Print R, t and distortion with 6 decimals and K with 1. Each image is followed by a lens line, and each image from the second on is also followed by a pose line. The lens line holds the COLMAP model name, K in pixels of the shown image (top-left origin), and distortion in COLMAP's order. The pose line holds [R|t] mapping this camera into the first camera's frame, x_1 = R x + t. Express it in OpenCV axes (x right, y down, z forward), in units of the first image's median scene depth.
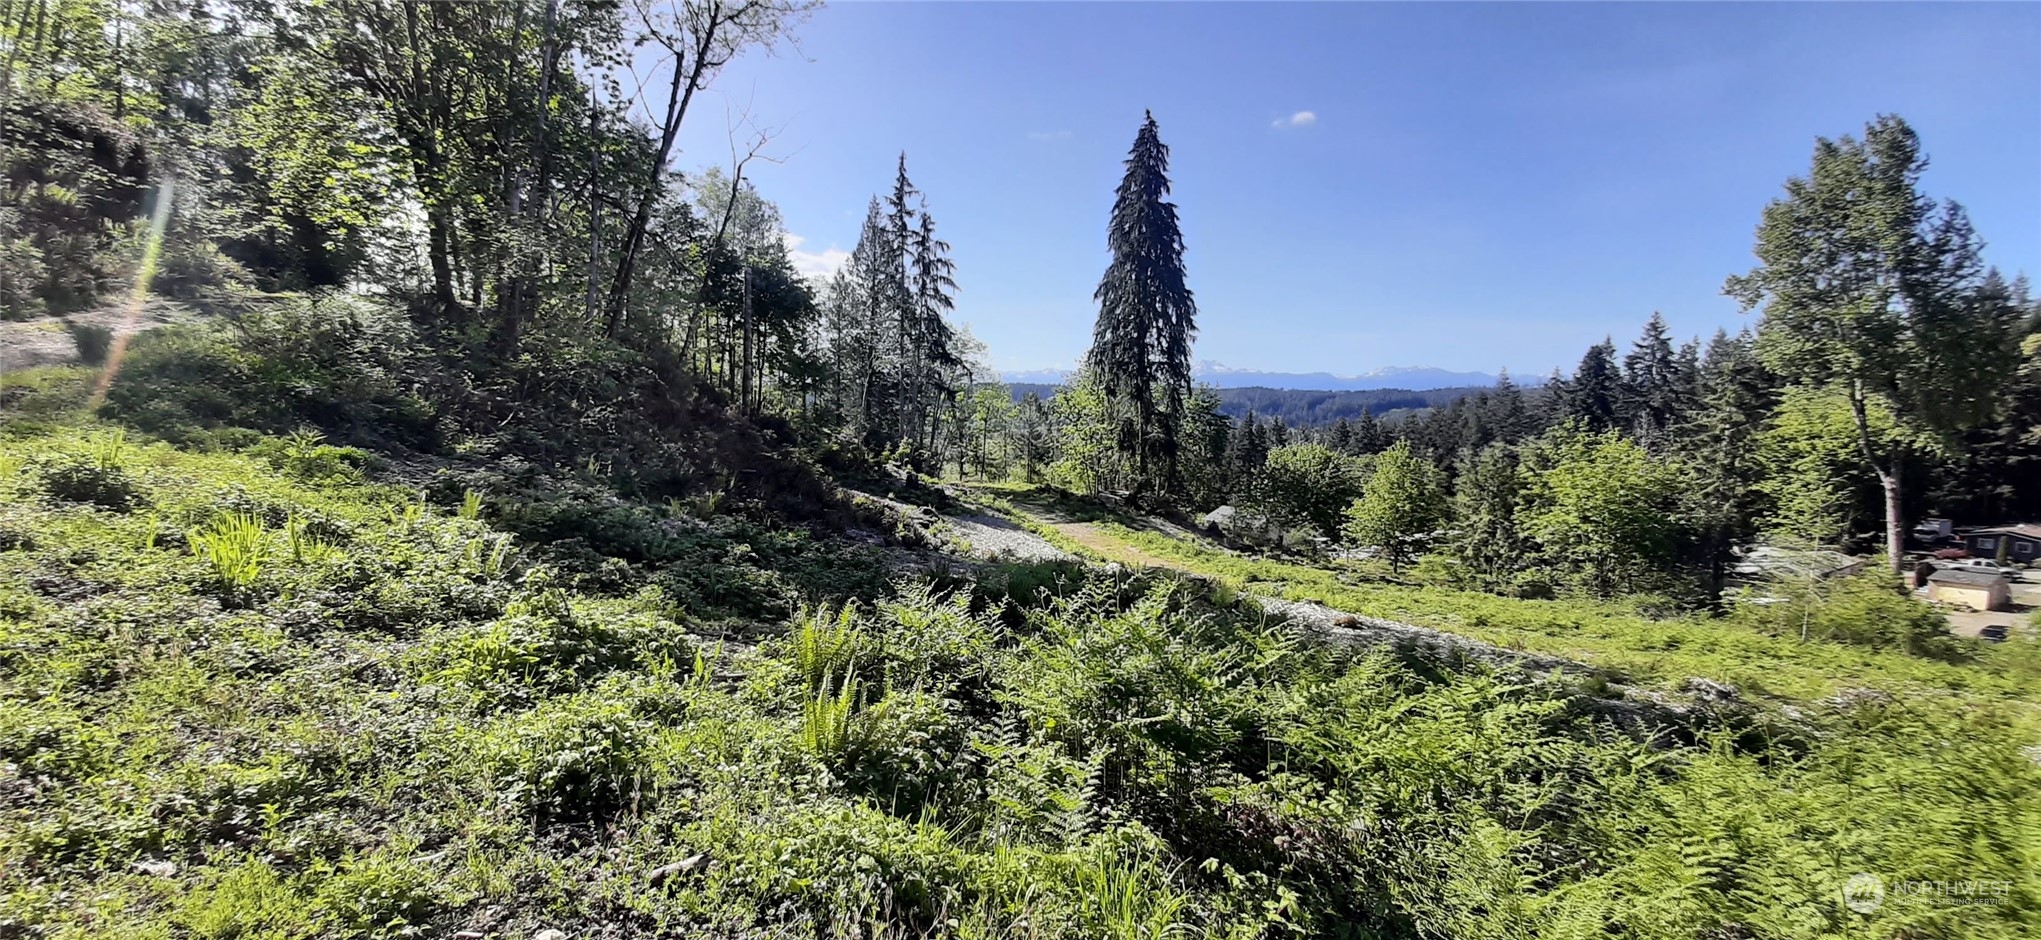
lens RADIAL K [[839.2, 0, 974.4], [0, 839.2, 460.1], [0, 0, 1]] dist [0.003865, -0.011438]
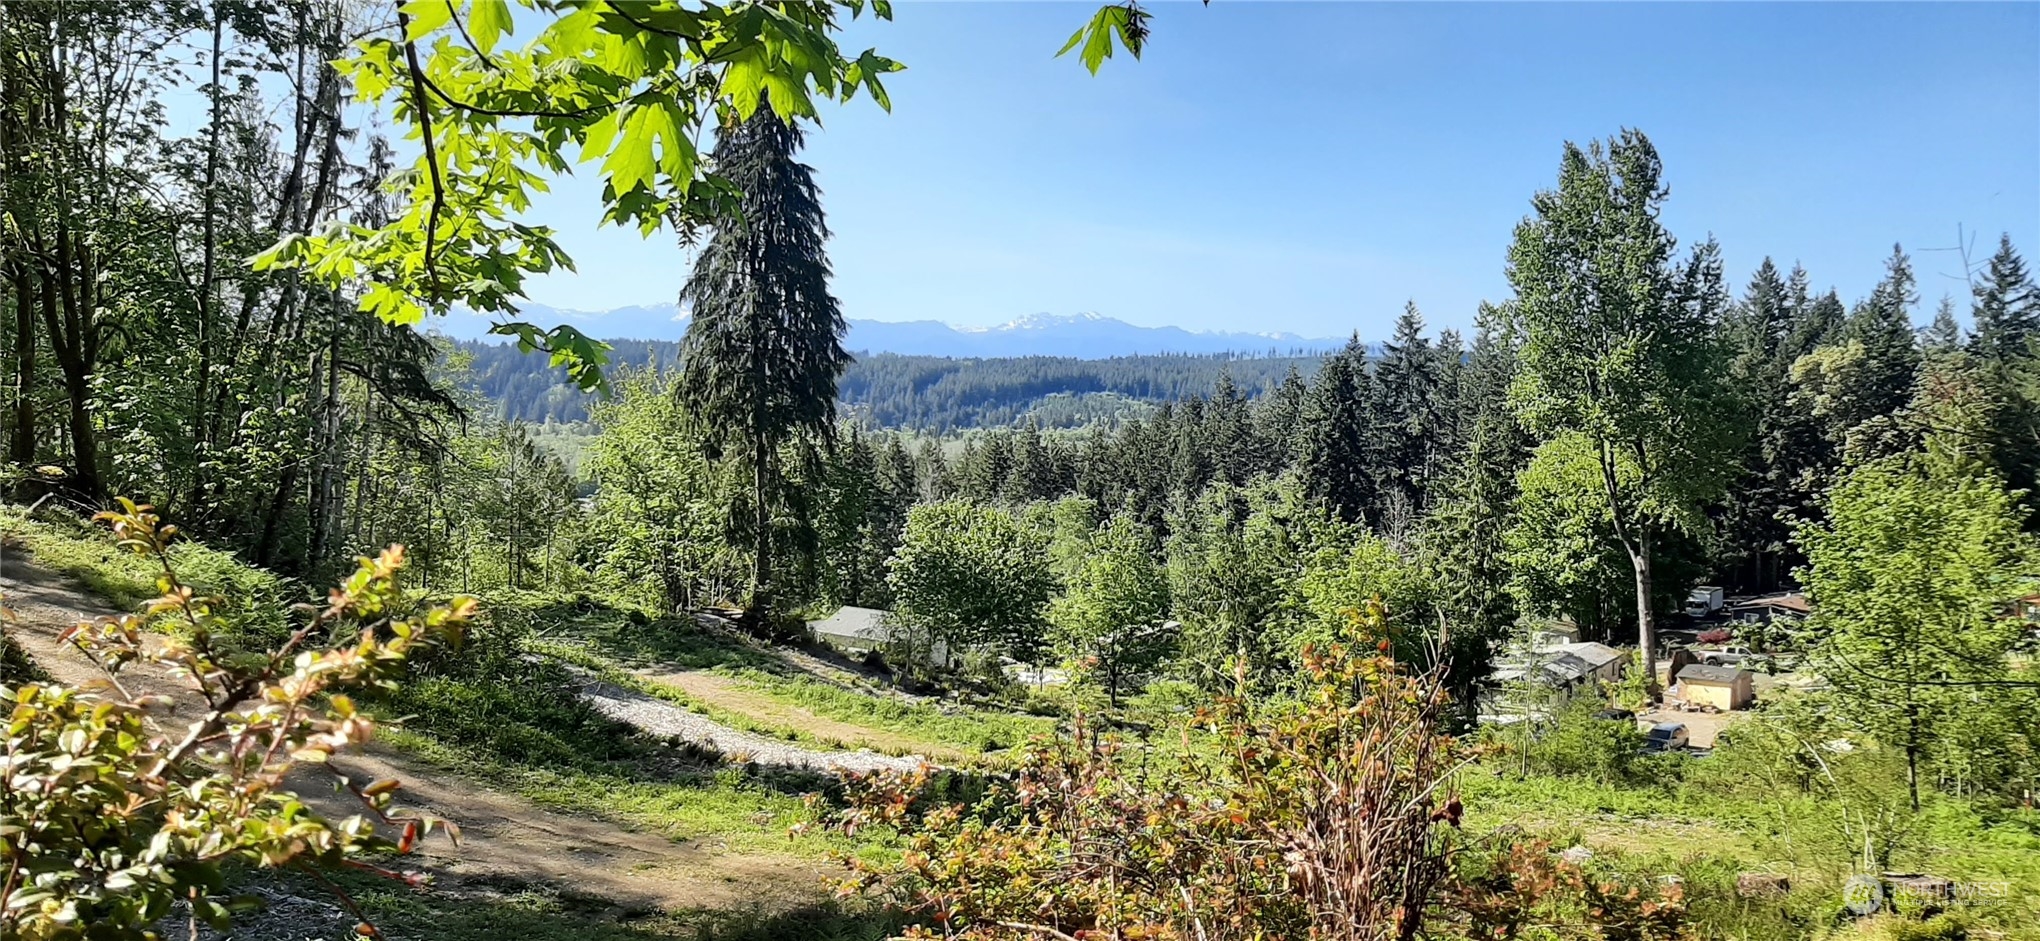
lens RADIAL K [[1678.3, 0, 1020.0], [0, 1678.3, 430.1], [0, 0, 1]] dist [0.039272, -0.079289]
pose [[0.900723, -0.003360, 0.434381, -0.182438], [0.015920, 0.999554, -0.025281, -0.064084], [-0.434102, 0.029687, 0.900375, -0.239411]]
